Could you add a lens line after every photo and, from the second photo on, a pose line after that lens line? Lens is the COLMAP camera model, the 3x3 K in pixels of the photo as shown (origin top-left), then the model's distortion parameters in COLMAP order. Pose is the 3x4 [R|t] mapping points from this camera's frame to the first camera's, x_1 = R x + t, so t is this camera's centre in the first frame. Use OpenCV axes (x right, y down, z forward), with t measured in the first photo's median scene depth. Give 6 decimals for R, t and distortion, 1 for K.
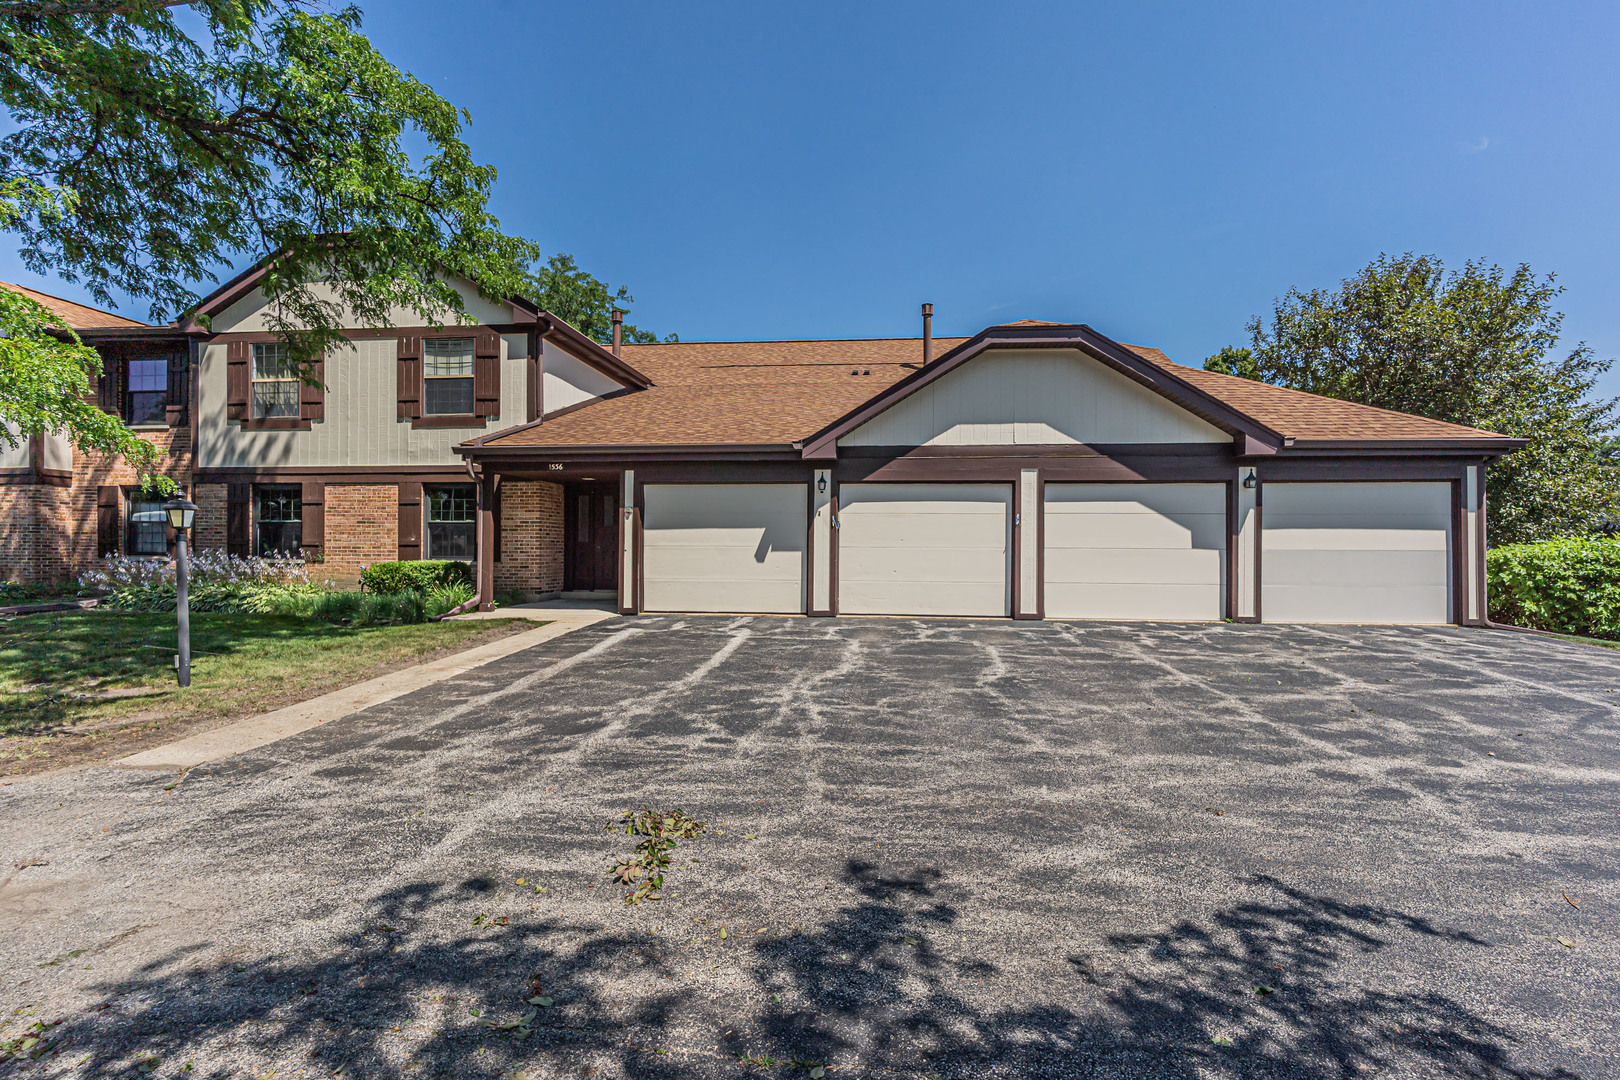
lens RADIAL K [[697.4, 0, 822.6], [0, 697.4, 546.4], [0, 0, 1]] dist [-0.006882, -0.000261]
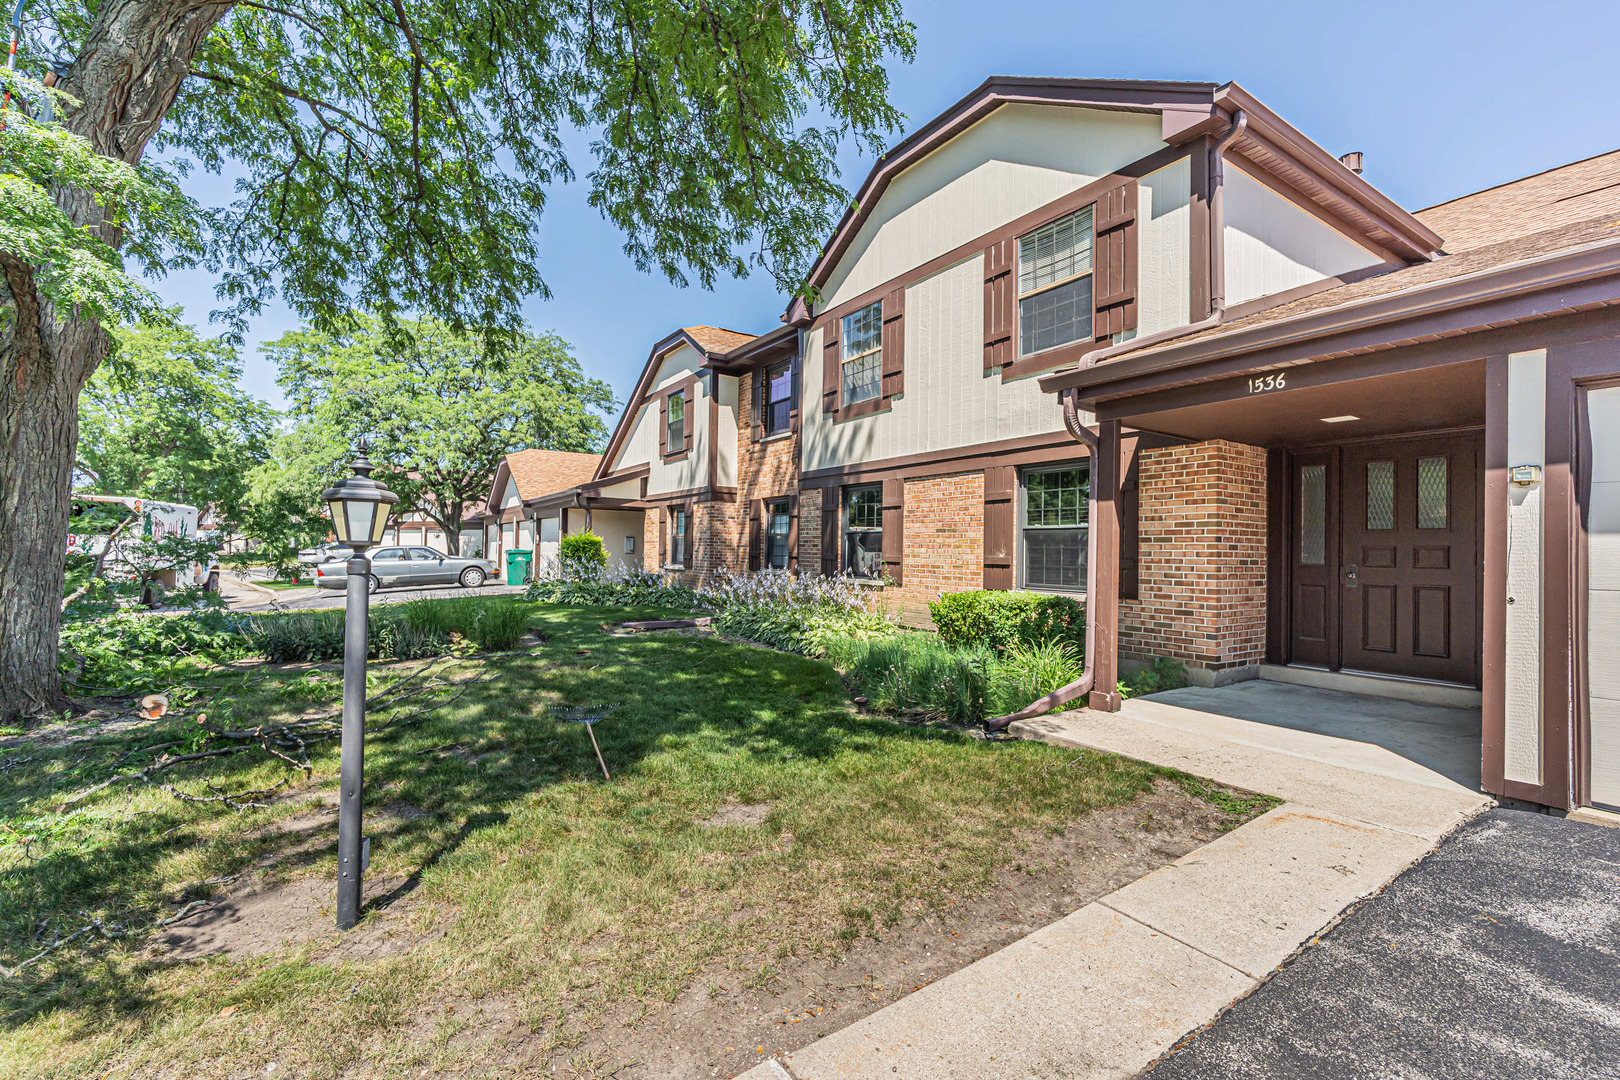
lens RADIAL K [[697.4, 0, 822.6], [0, 697.4, 546.4], [0, 0, 1]] dist [-0.006882, -0.000261]
pose [[0.639139, -0.000725, -0.769091, -0.201742], [-0.007623, 0.999944, -0.007277, -0.012764], [0.769053, 0.010514, 0.639098, 0.462444]]
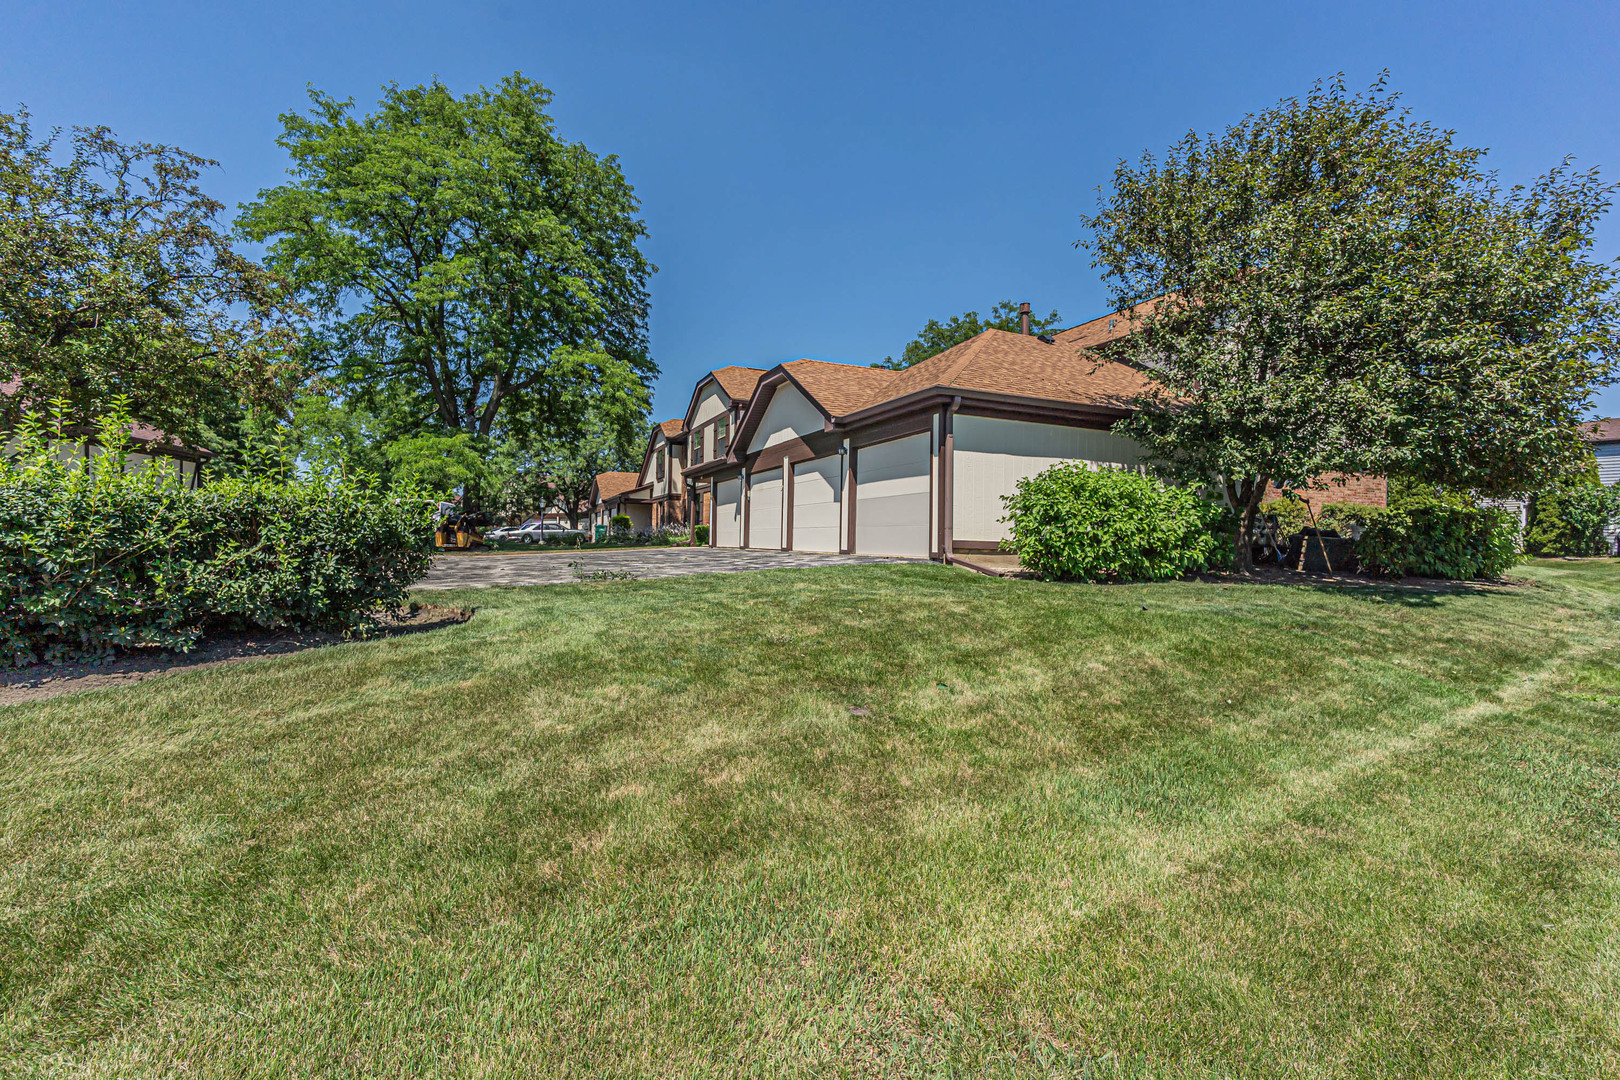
lens RADIAL K [[678.9, 0, 802.1], [0, 678.9, 541.1], [0, 0, 1]] dist [-0.001226, -0.000052]
pose [[0.492388, 0.000550, -0.870376, 1.318383], [-0.001202, 0.999999, -0.000048, 0.063489], [0.870375, 0.001069, 0.492388, 0.215603]]
